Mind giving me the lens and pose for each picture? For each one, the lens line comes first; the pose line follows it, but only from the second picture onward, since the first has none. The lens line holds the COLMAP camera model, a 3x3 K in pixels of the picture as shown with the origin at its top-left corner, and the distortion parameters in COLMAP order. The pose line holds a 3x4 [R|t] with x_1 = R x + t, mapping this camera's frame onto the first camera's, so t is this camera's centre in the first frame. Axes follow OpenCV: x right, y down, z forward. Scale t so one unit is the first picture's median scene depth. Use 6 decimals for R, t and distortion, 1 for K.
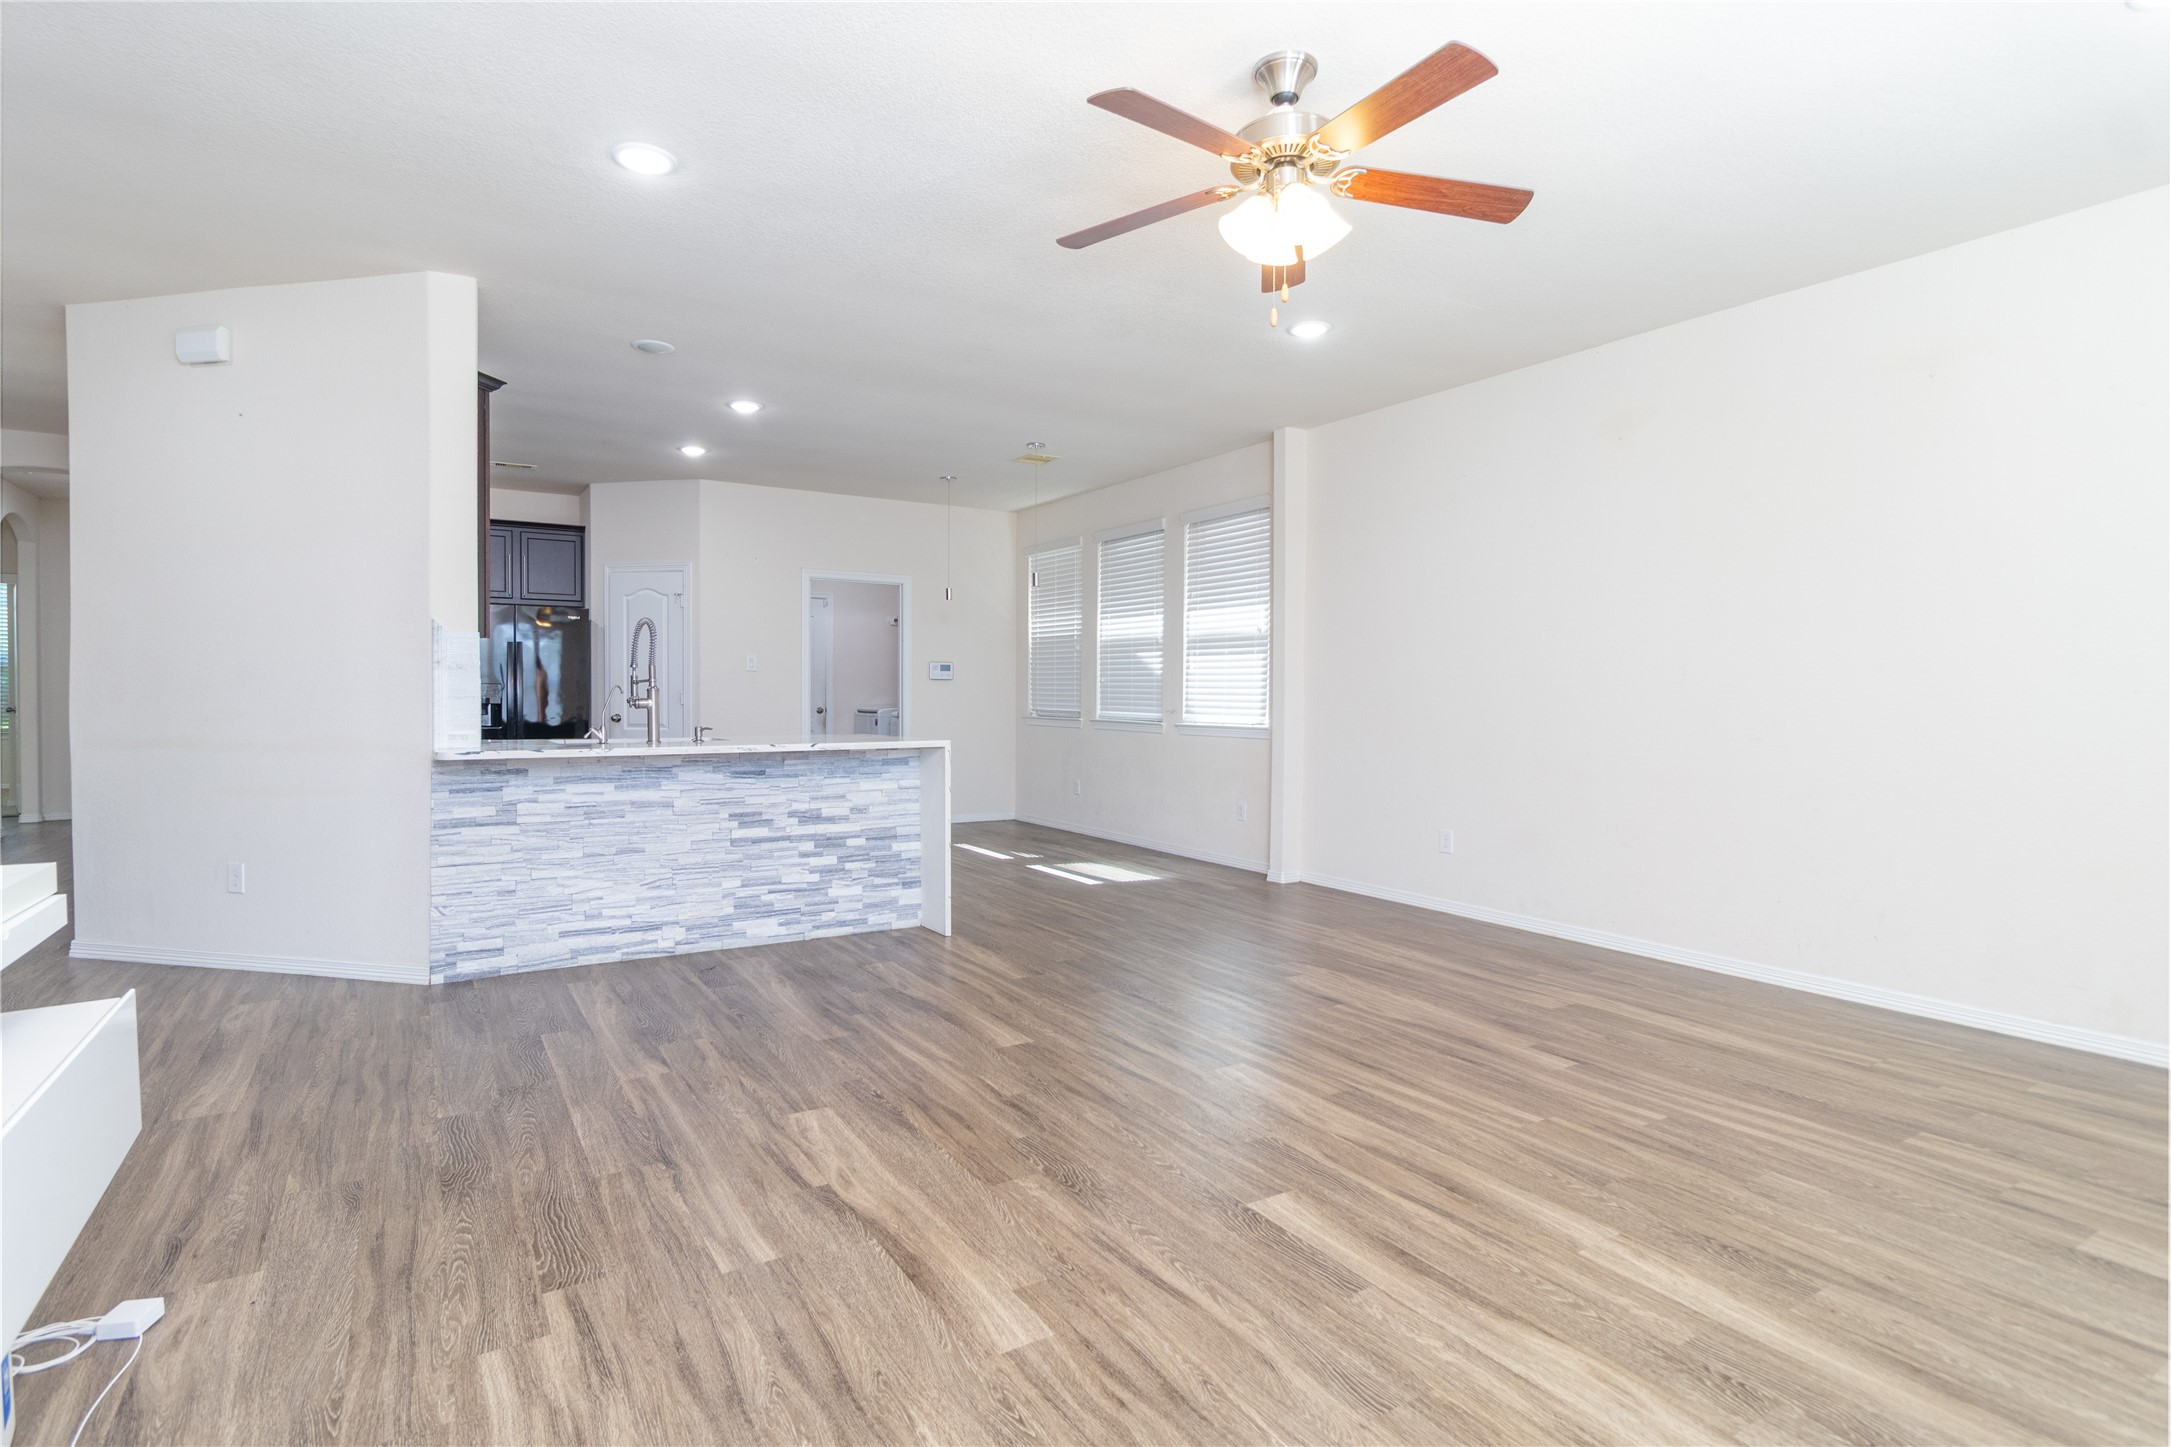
lens RADIAL K [[1121.7, 0, 1150.0], [0, 1121.7, 718.1], [0, 0, 1]] dist [-0.000160, -0.000771]
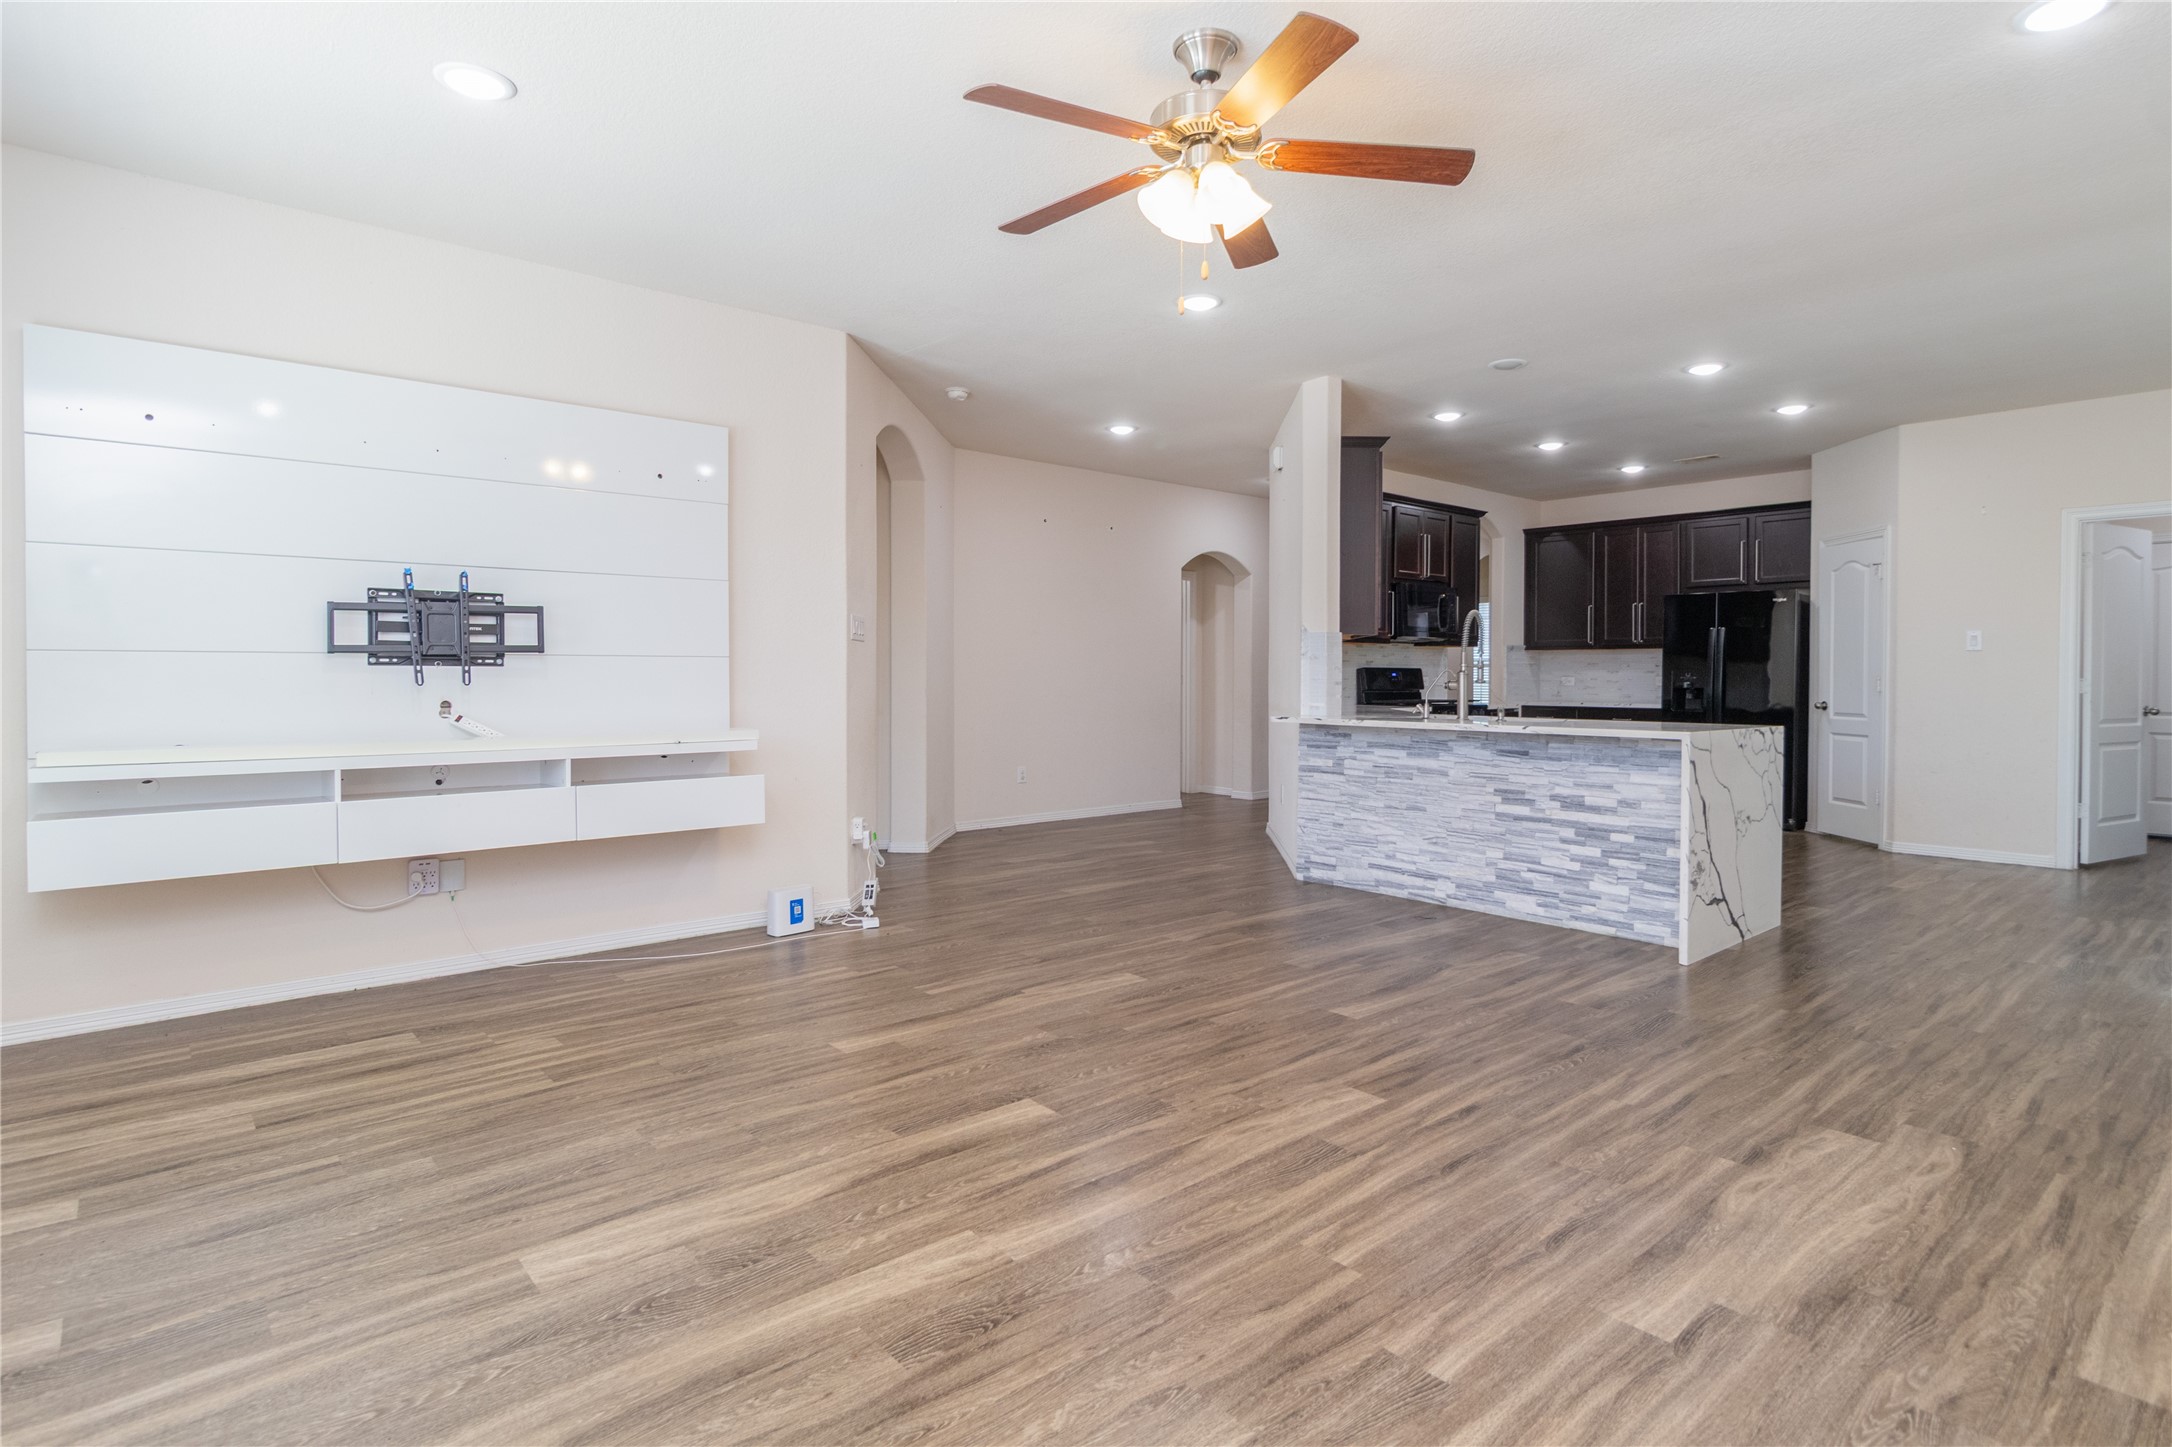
lens RADIAL K [[1114.4, 0, 1001.7], [0, 1114.4, 688.6], [0, 0, 1]] dist [0.000736, -0.001041]
pose [[0.065847, 0.008688, -0.997792, 0.964907], [-0.025099, 0.999660, 0.007048, -0.008813], [0.997514, 0.024579, 0.066043, 0.671586]]
